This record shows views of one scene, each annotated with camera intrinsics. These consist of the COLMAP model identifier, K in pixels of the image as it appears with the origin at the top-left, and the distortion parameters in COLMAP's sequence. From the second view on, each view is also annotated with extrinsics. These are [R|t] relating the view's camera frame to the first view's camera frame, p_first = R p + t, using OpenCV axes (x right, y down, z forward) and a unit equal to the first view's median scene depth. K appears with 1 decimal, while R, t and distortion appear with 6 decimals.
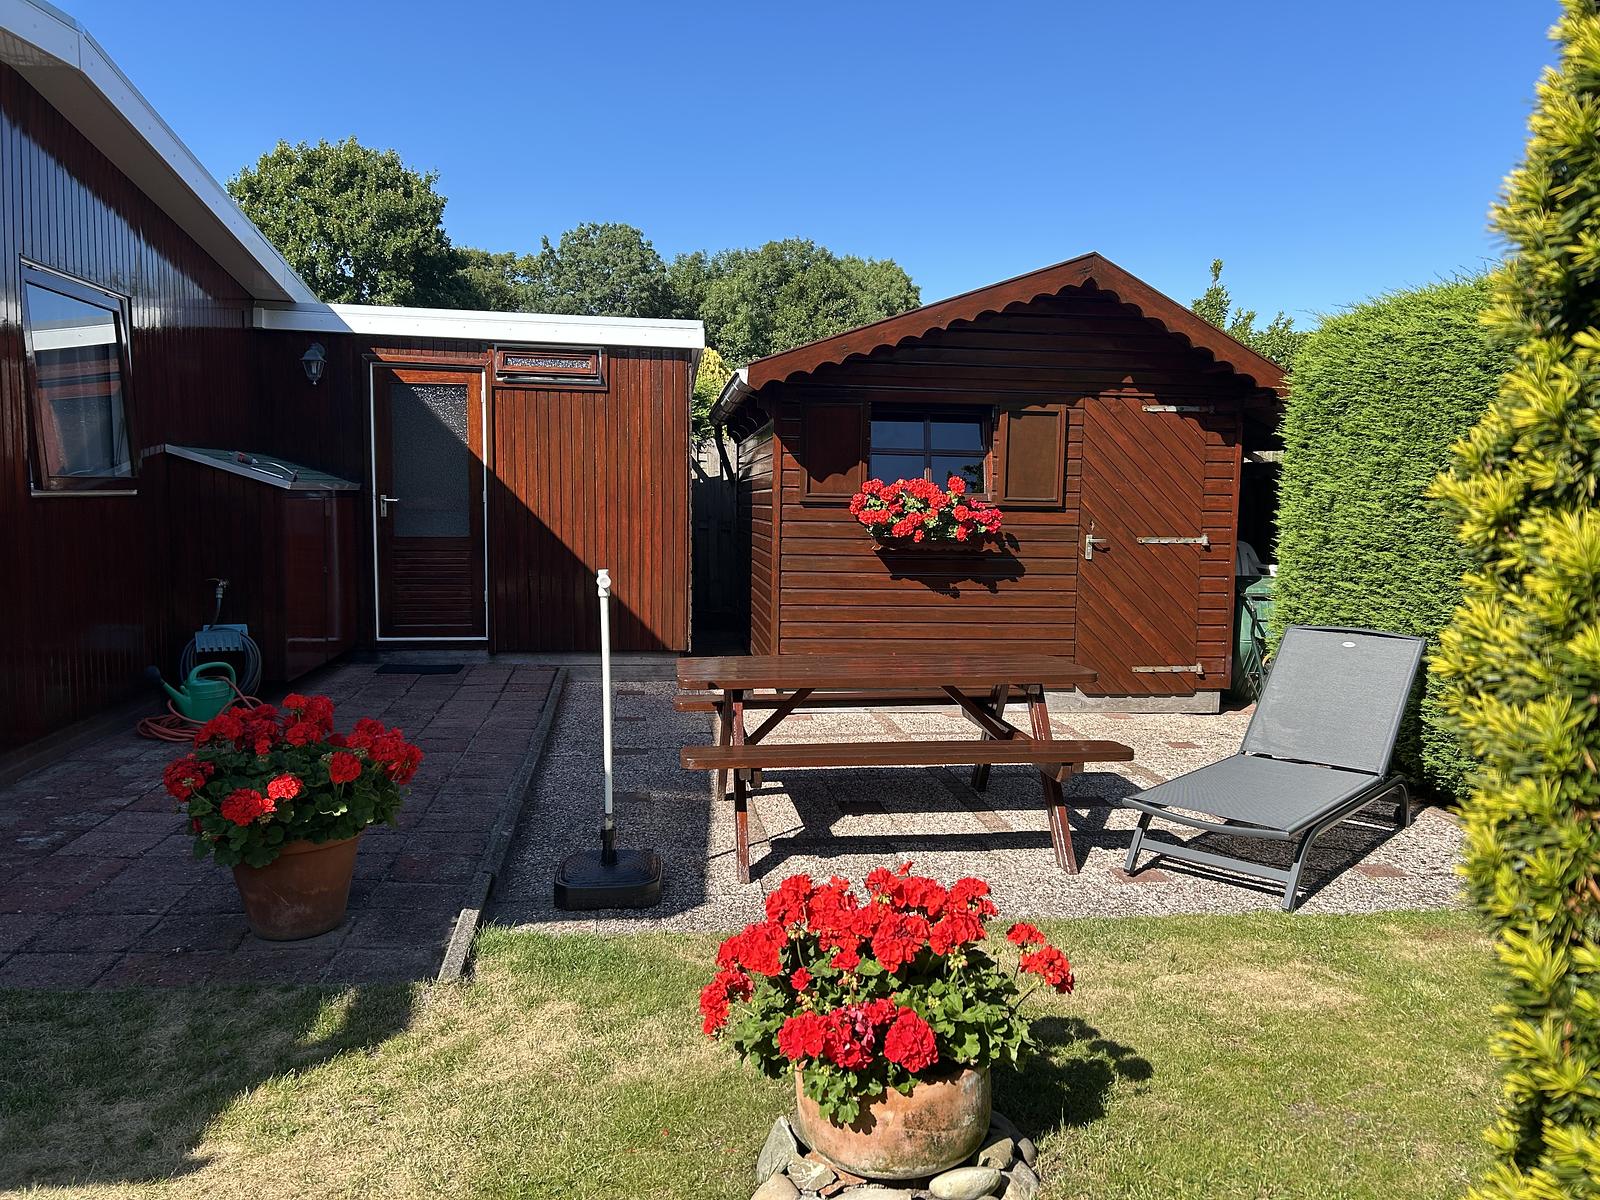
lens RADIAL K [[1190.1, 0, 799.8], [0, 1190.1, 605.7], [0, 0, 1]] dist [0.102418, -0.174426]
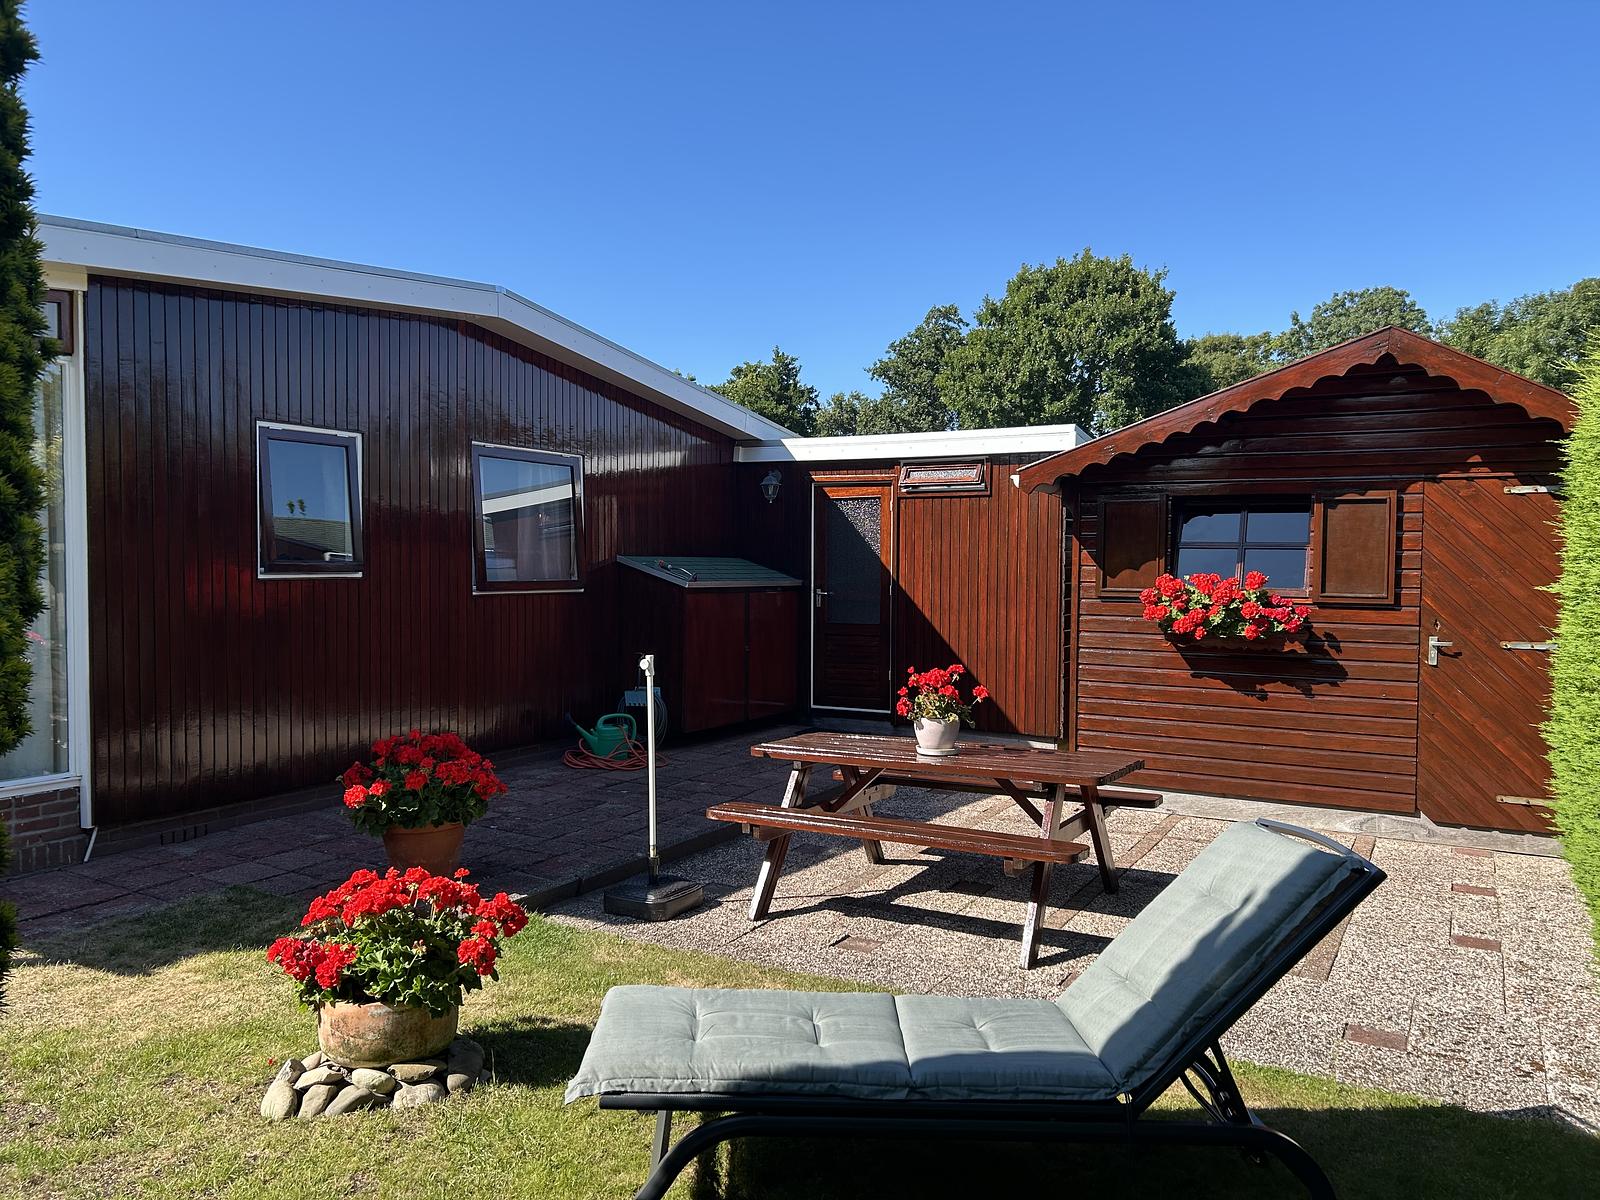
lens RADIAL K [[1190.1, 0, 799.8], [0, 1190.1, 605.7], [0, 0, 1]] dist [0.102418, -0.174426]
pose [[0.802716, 0.010156, -0.596275, 0.388519], [-0.050351, 0.997439, -0.050795, -0.013841], [0.594232, 0.070797, 0.801172, 0.023563]]
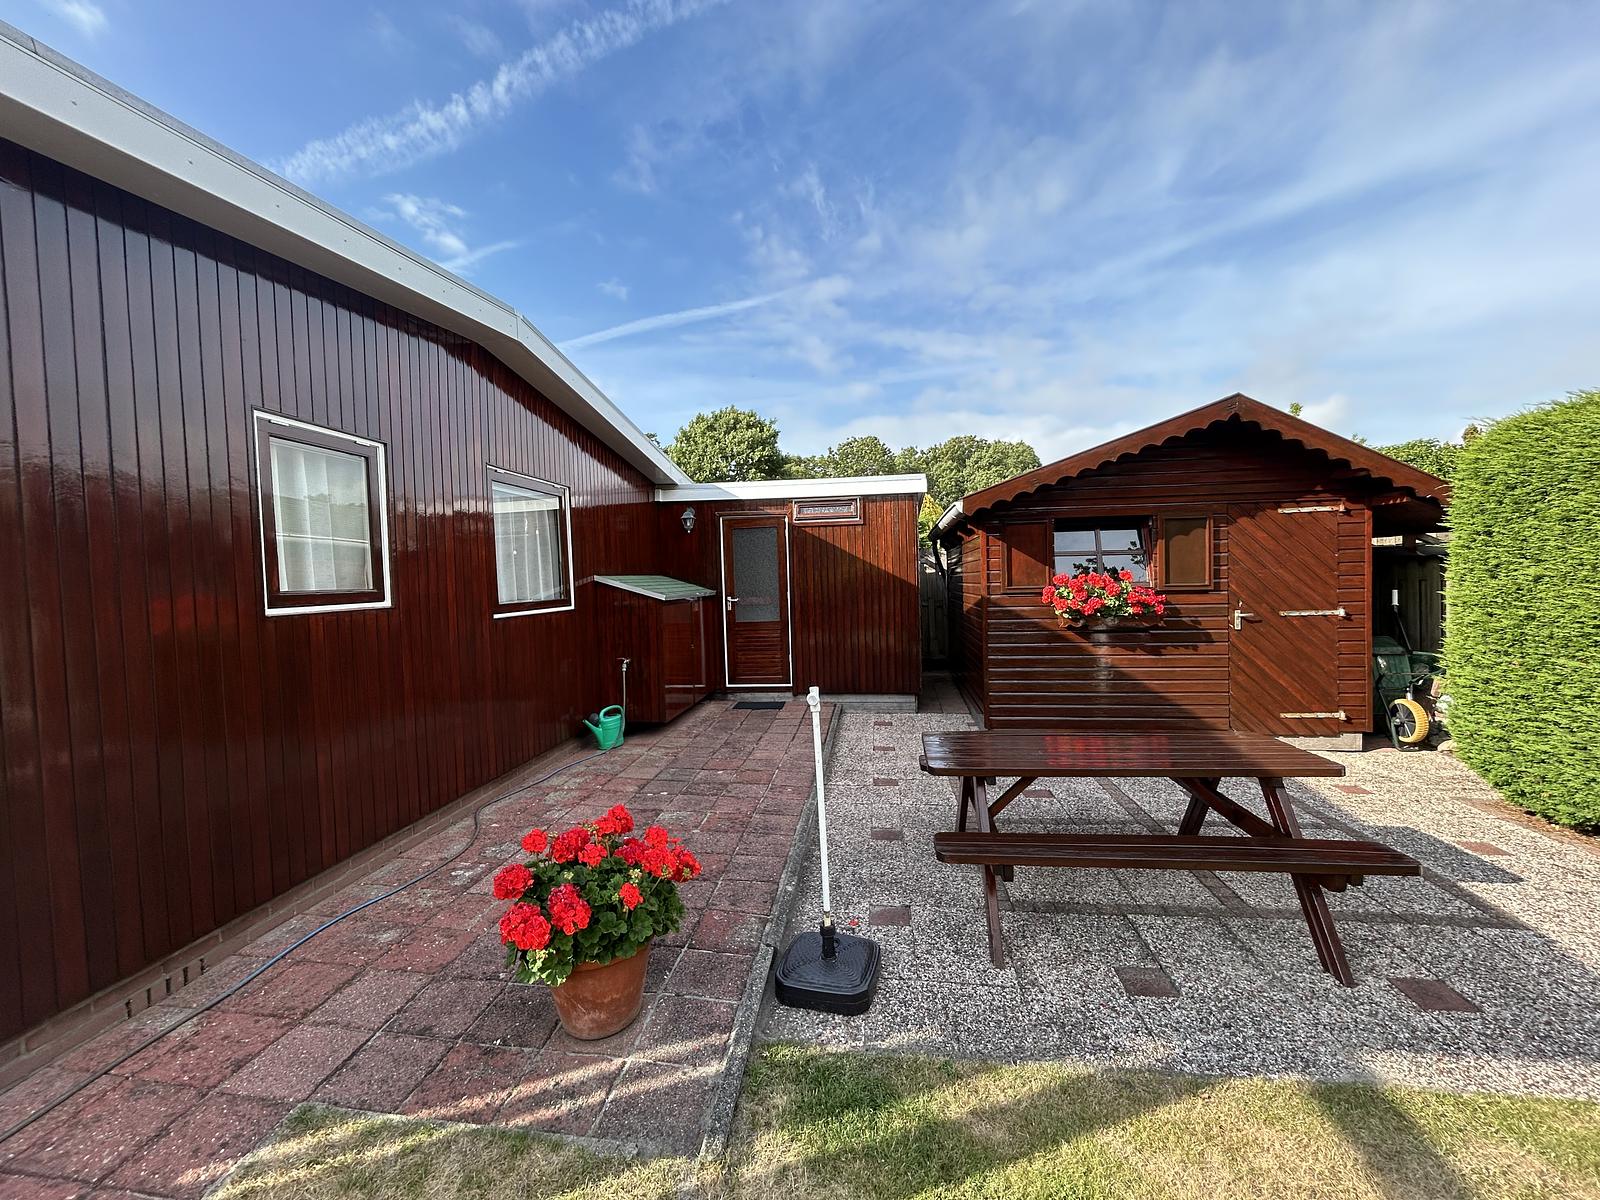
lens RADIAL K [[645.0, 0, 800.0], [0, 645.0, 600.0], [0, 0, 1]] dist [0.015575, 0.000390]
pose [[0.965523, -0.033304, -0.258180, -0.031046], [0.018150, 0.997981, -0.060860, -0.035940], [0.259685, 0.054076, 0.964178, 0.199410]]
